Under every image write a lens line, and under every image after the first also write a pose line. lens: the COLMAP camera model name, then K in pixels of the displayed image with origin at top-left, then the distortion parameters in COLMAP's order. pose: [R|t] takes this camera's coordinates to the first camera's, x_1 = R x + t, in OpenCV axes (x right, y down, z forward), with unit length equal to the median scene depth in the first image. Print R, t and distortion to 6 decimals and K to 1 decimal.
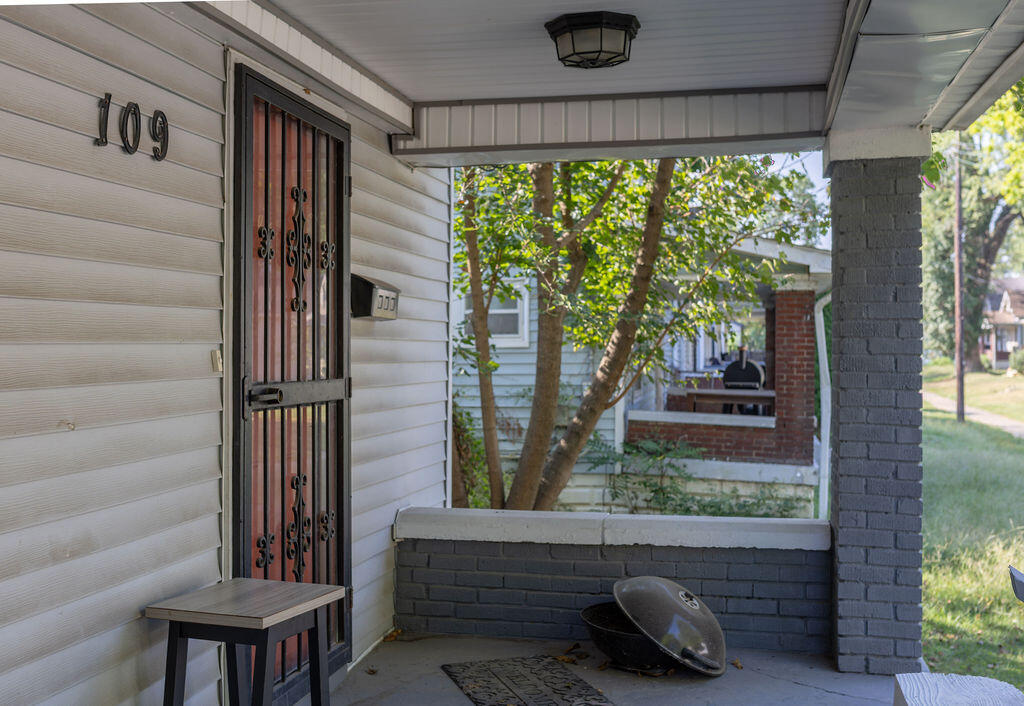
lens RADIAL K [[1187.6, 0, 512.3], [0, 1187.6, 324.6], [0, 0, 1]] dist [0.112980, 0.003133]
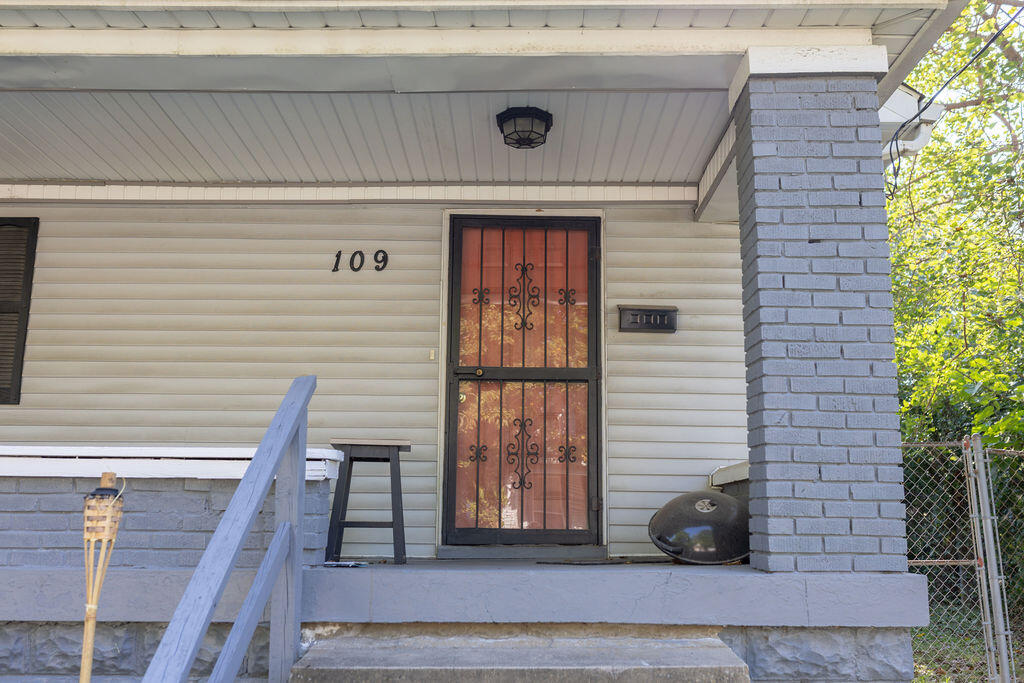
lens RADIAL K [[963.5, 0, 517.4], [0, 963.5, 346.7], [0, 0, 1]] dist [0.002022, 0.001683]
pose [[0.203748, -0.186773, -0.961042, 1.169857], [0.009138, 0.981954, -0.188900, 0.278724], [0.978981, 0.029706, 0.201778, 0.672893]]
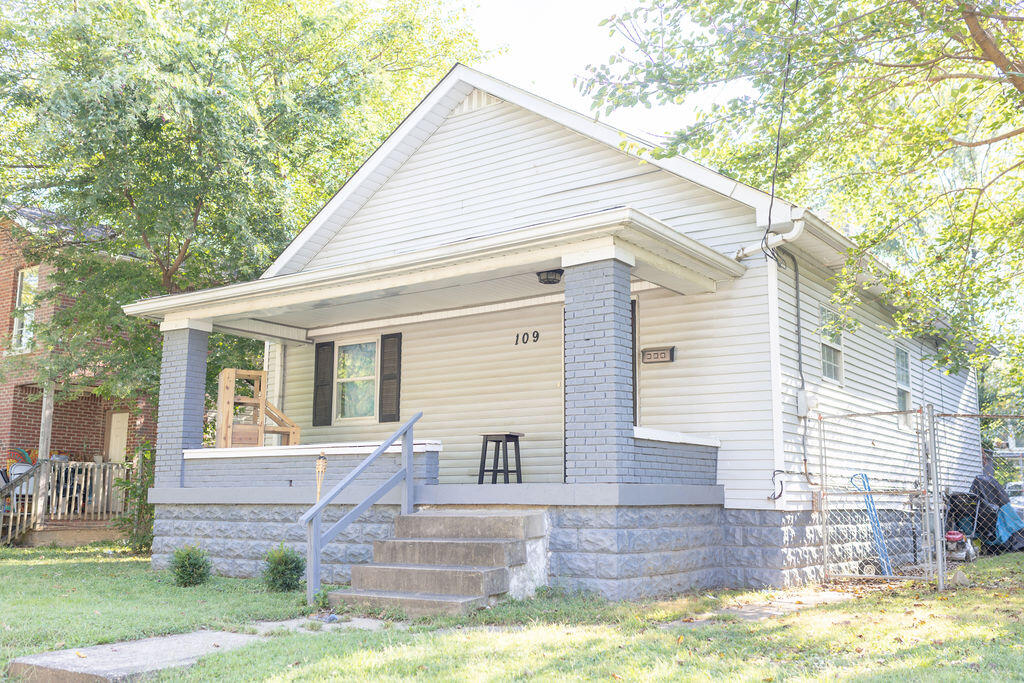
lens RADIAL K [[989.5, 0, 515.5], [0, 989.5, 347.3], [0, 0, 1]] dist [0.001397, 0.005222]
pose [[-0.405867, -0.147306, -0.901983, 2.338276], [0.008804, 0.986249, -0.165030, 0.375910], [0.913890, -0.074922, -0.398989, 1.829200]]
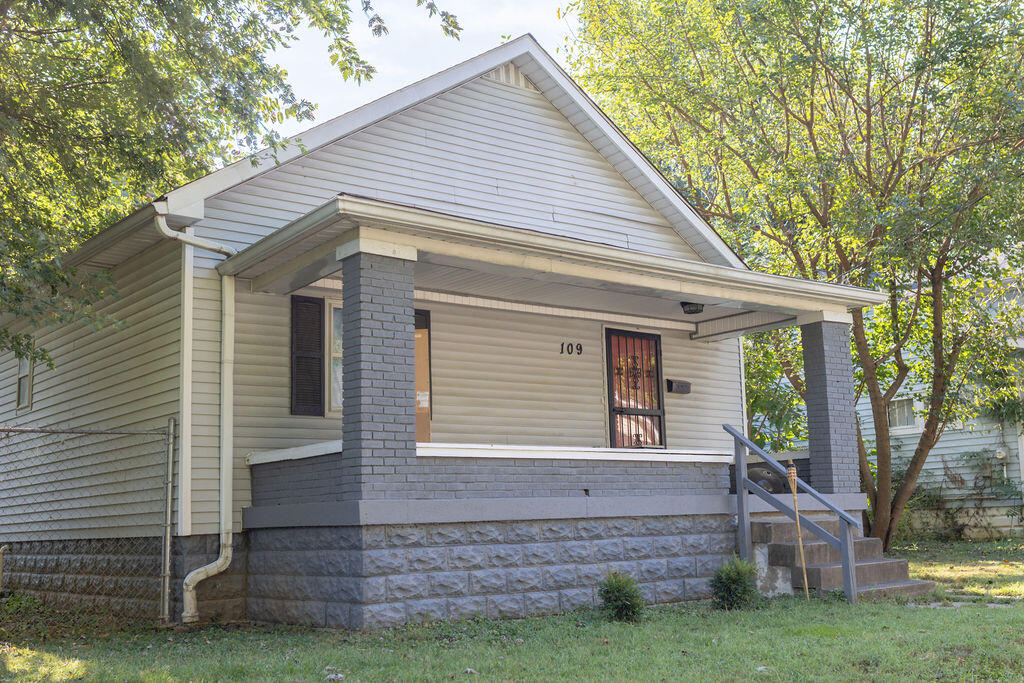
lens RADIAL K [[1110.3, 0, 511.2], [0, 1110.3, 344.6], [0, 0, 1]] dist [0.007282, 0.005747]
pose [[0.770441, -0.125364, -0.625064, 1.601197], [0.042322, 0.988369, -0.146065, 0.320600], [0.636105, 0.086081, 0.766786, -1.783215]]
